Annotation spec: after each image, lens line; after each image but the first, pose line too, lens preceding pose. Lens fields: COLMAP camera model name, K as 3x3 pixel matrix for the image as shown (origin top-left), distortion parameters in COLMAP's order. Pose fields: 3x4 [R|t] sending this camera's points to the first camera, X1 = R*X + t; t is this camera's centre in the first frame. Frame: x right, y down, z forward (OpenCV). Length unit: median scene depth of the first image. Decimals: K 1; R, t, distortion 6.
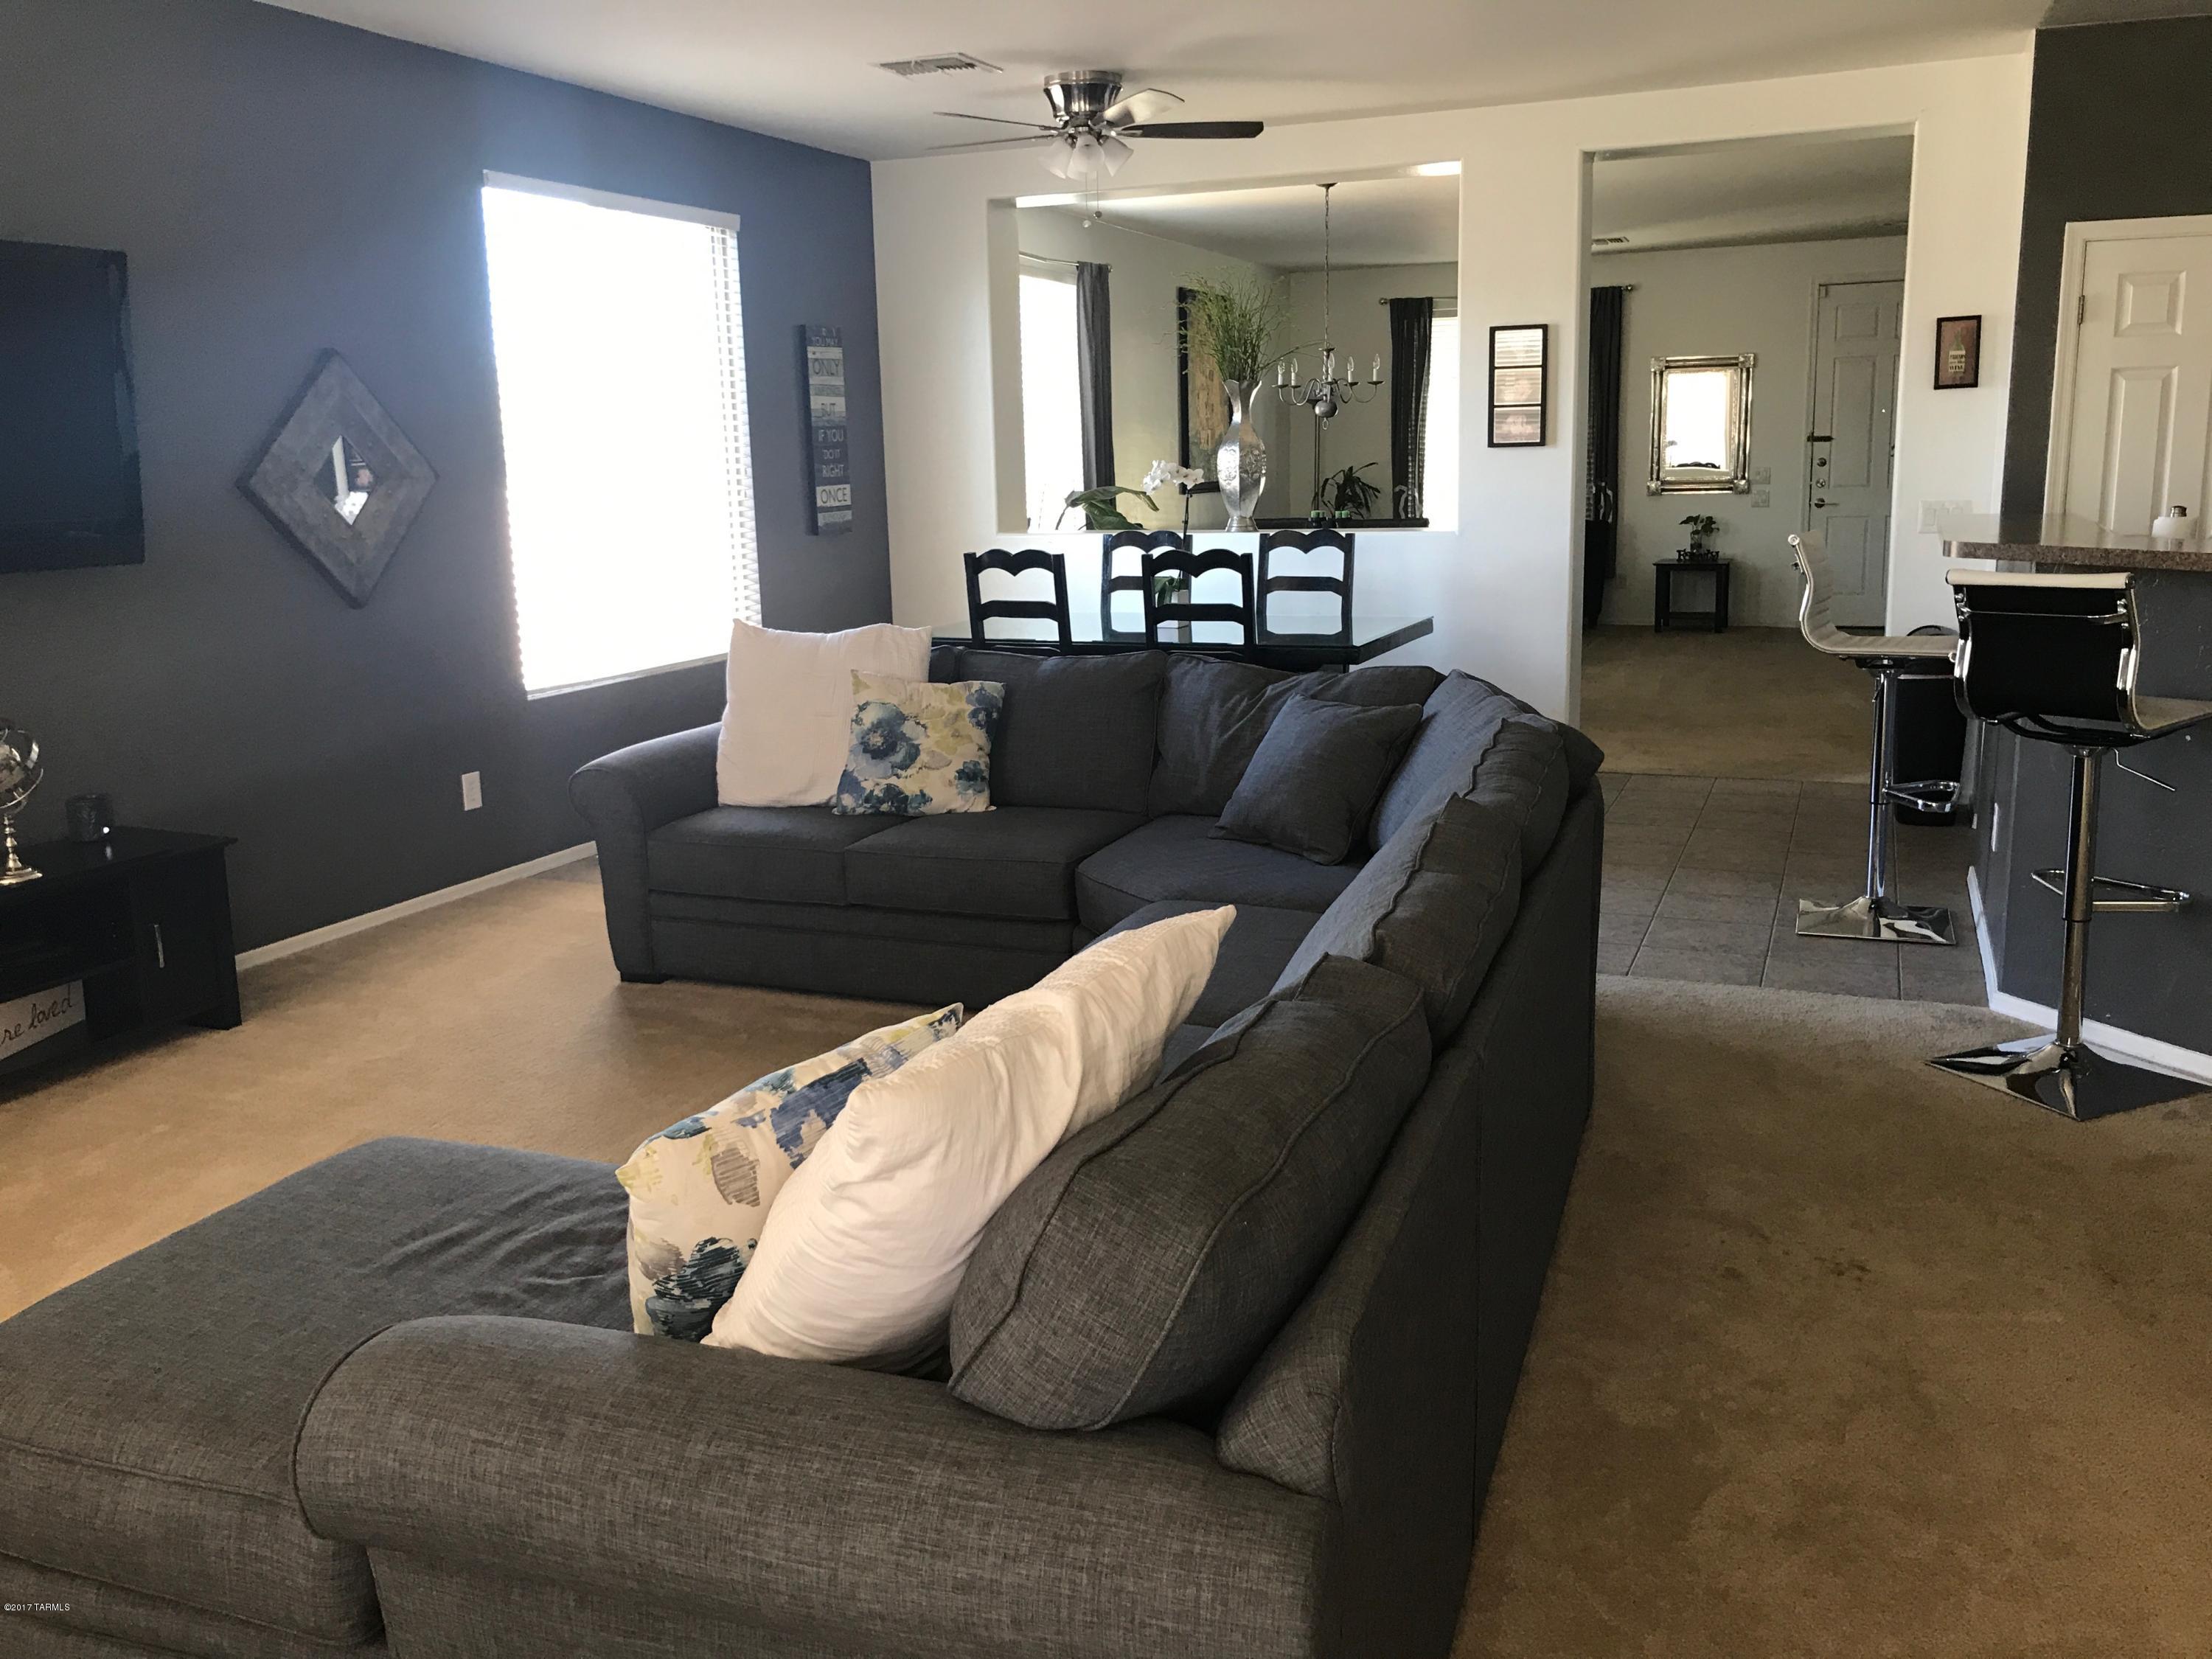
lens RADIAL K [[1788.1, 0, 1109.8], [0, 1788.1, 799.0], [0, 0, 1]] dist [0.009839, 0.001910]
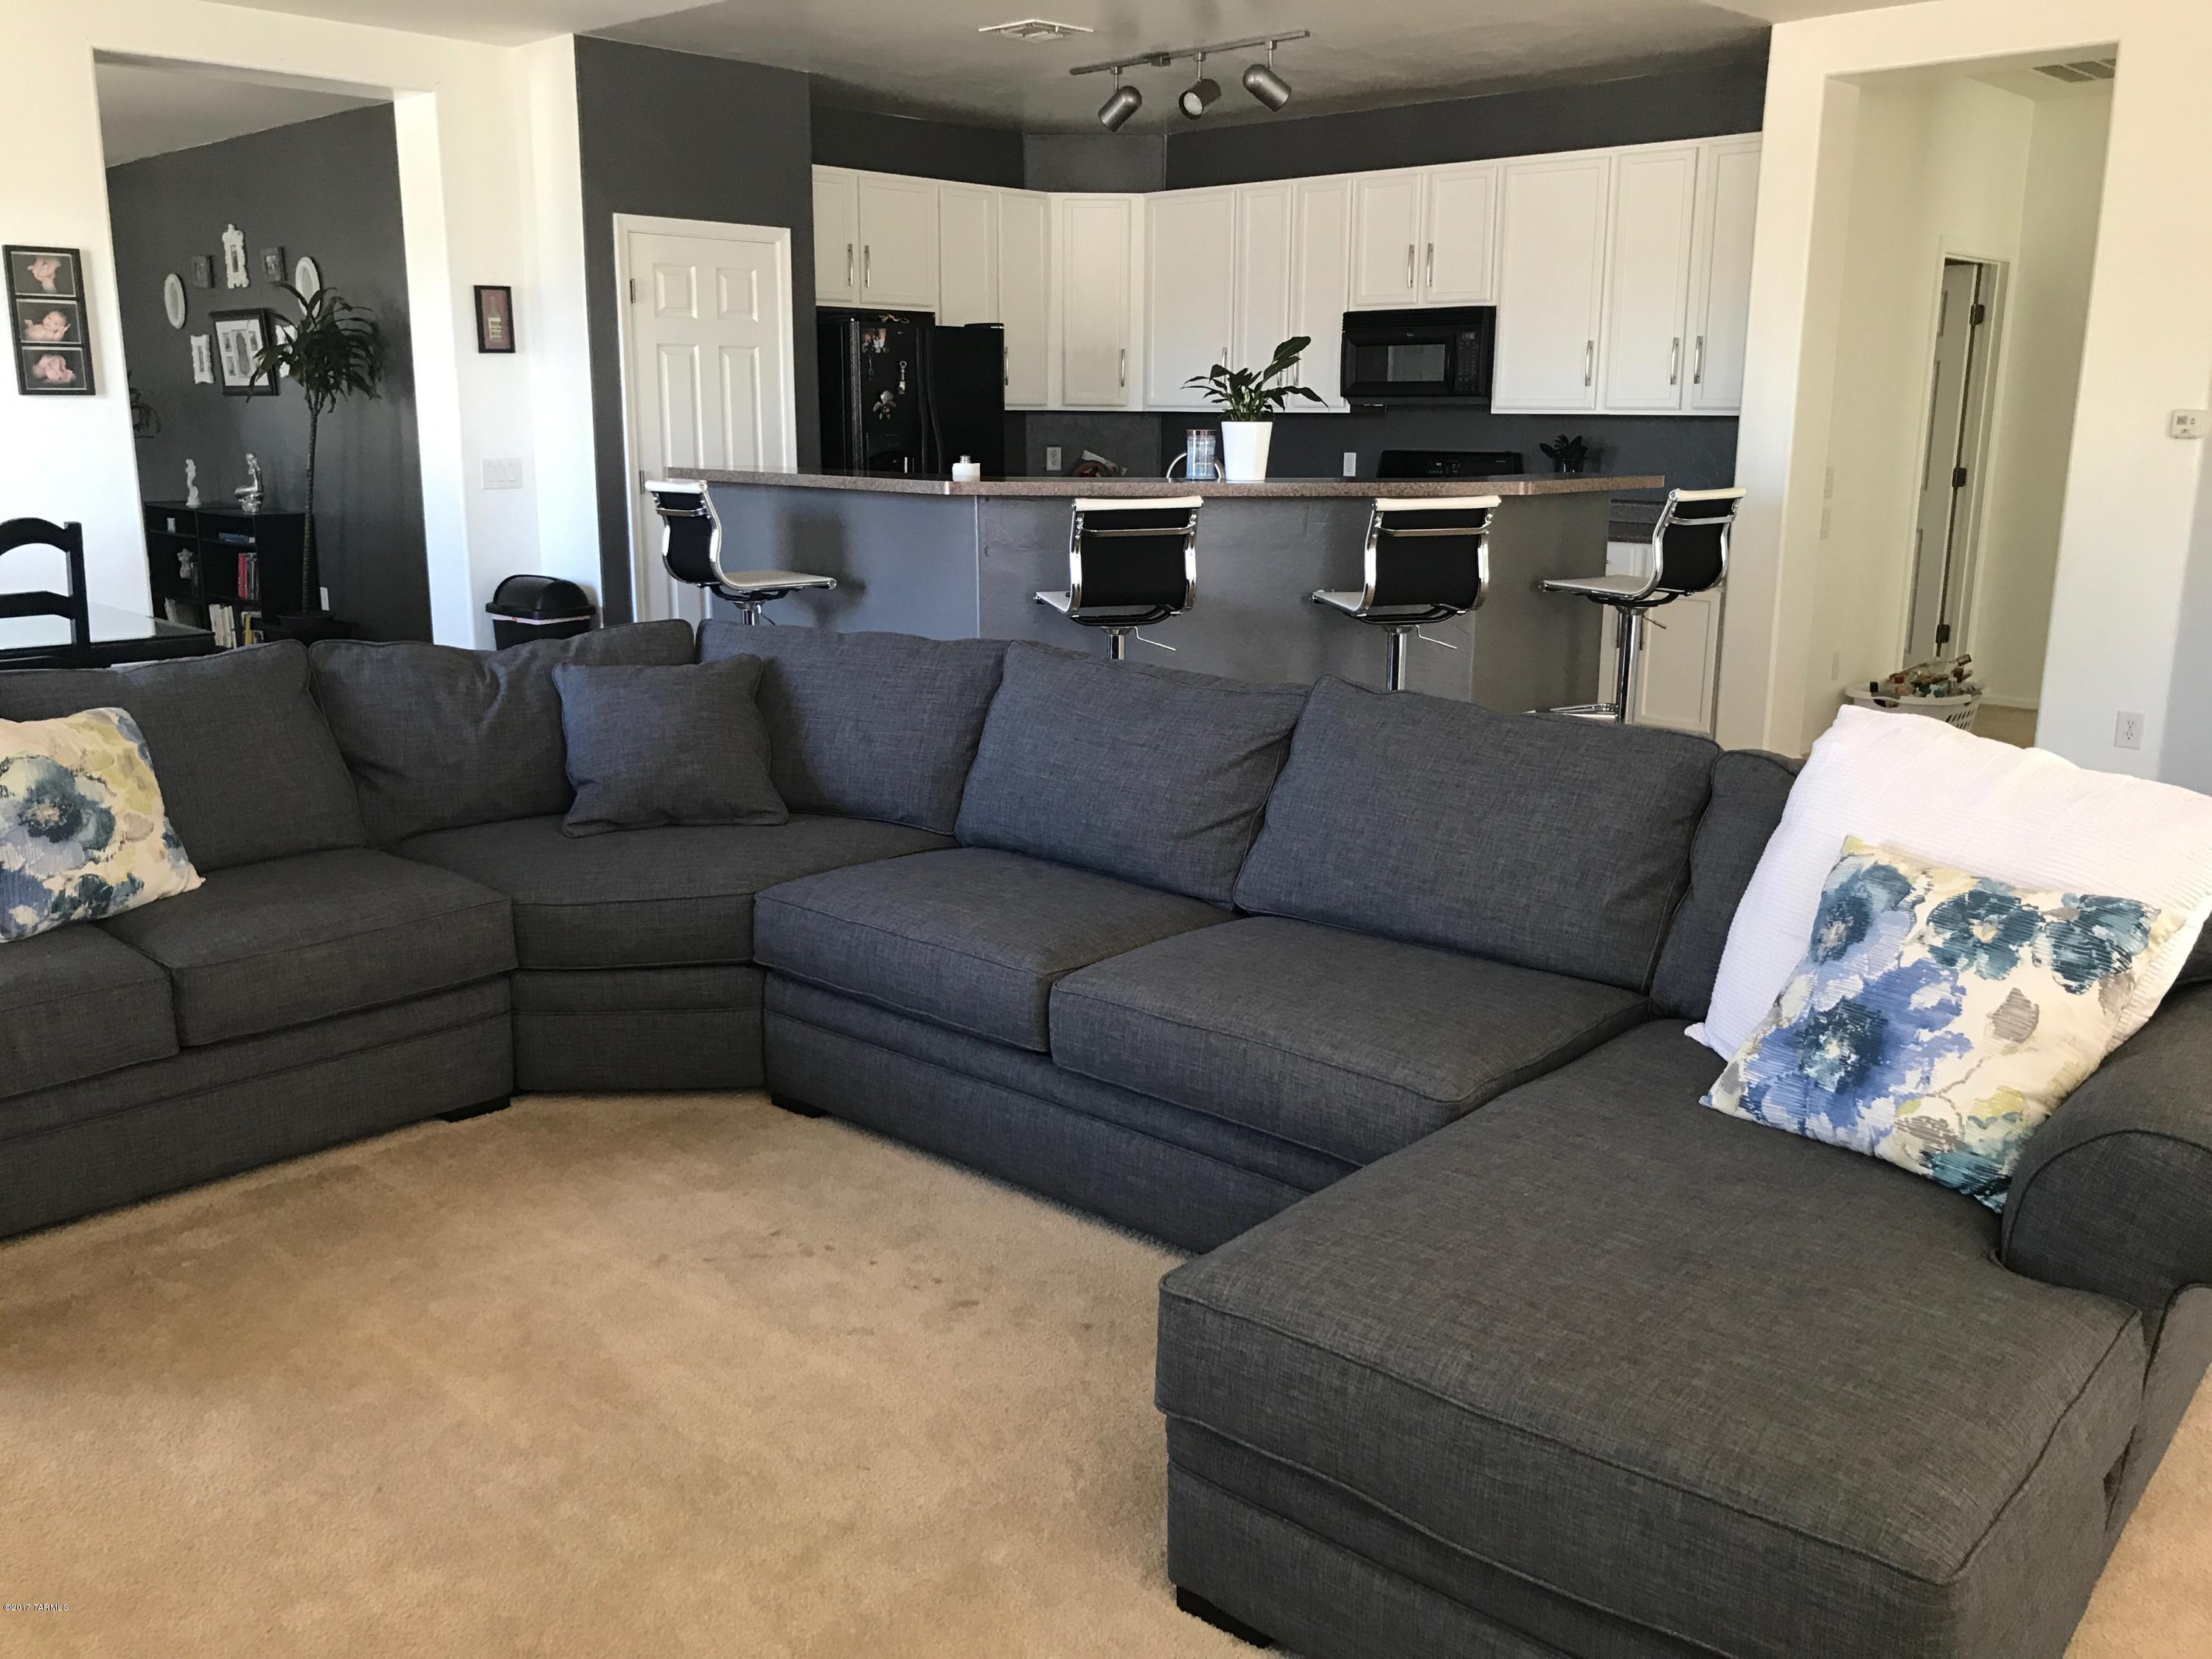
lens RADIAL K [[1771.1, 0, 1057.6], [0, 1771.1, 802.1], [0, 0, 1]] dist [-0.002512, -0.001573]
pose [[0.383987, -0.175001, 0.906603, -0.520339], [0.162747, 0.979330, 0.120109, -0.049801], [-0.908882, 0.101427, 0.404531, 0.375959]]
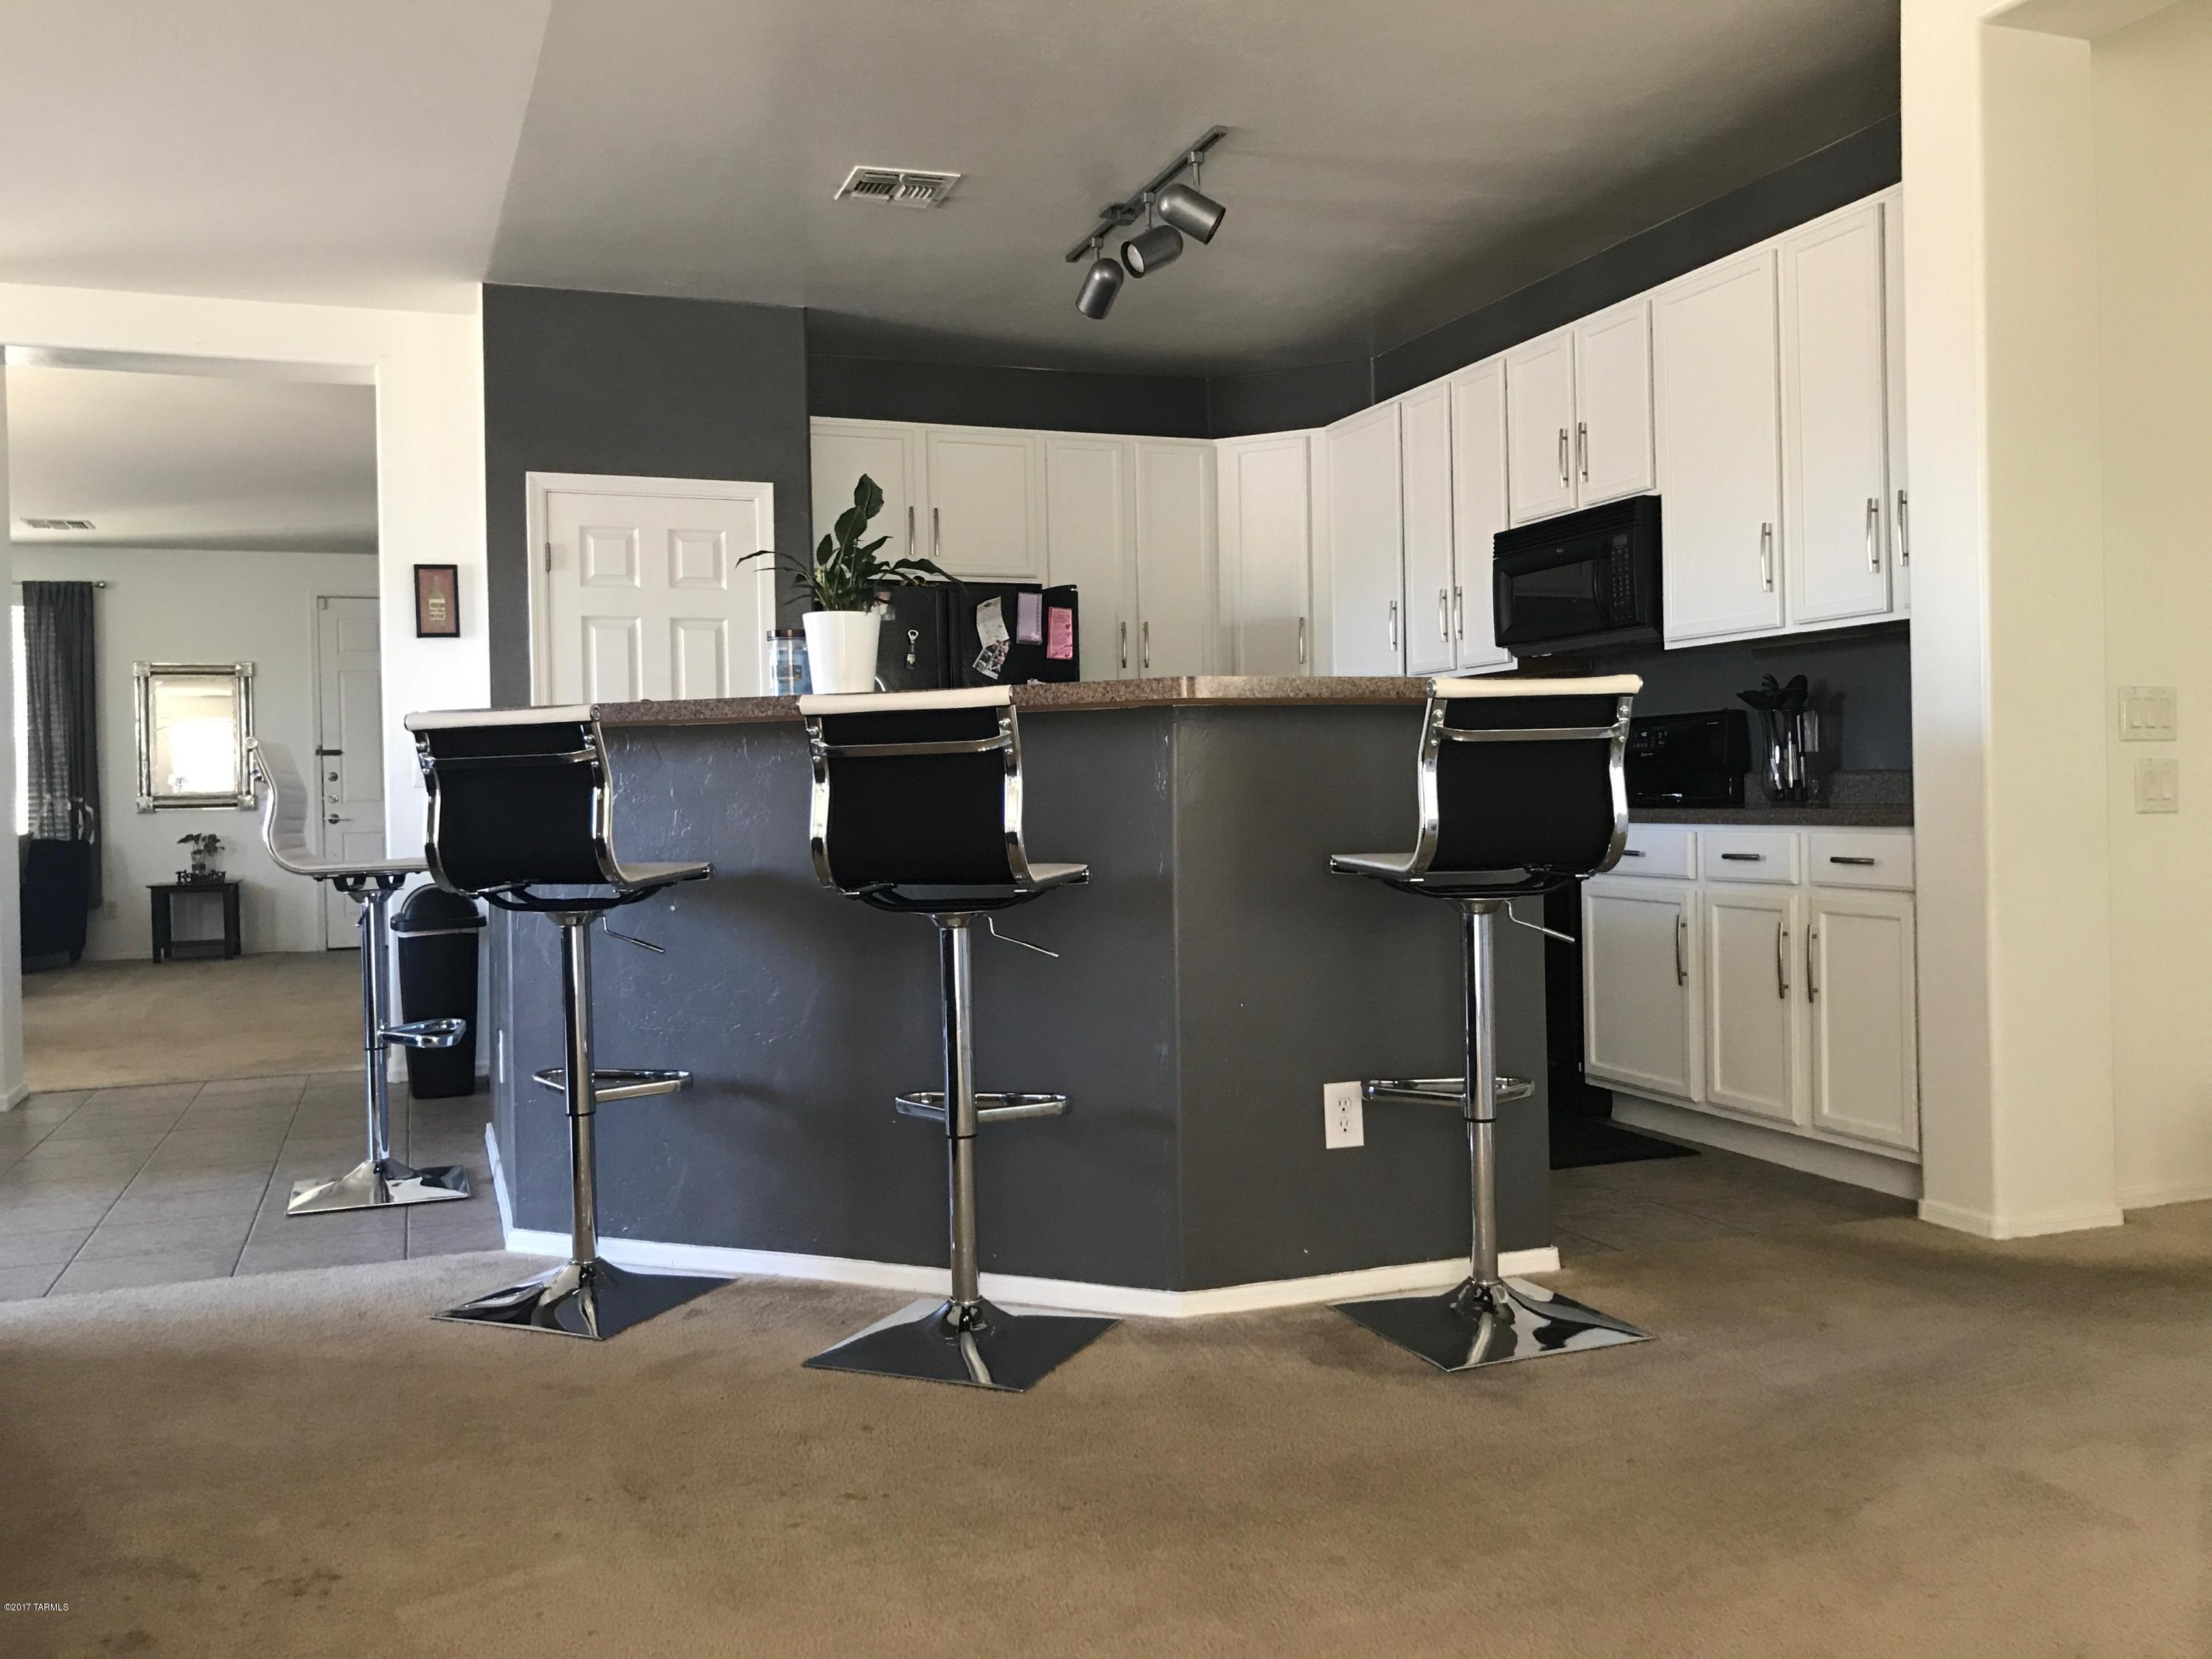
lens RADIAL K [[1801.7, 0, 1077.2], [0, 1801.7, 816.7], [0, 0, 1]] dist [0.013195, 0.002631]
pose [[0.731868, 0.003048, 0.681440, 0.083580], [0.131173, 0.980659, -0.145266, 0.062908], [-0.668703, 0.195702, 0.717313, 0.127823]]
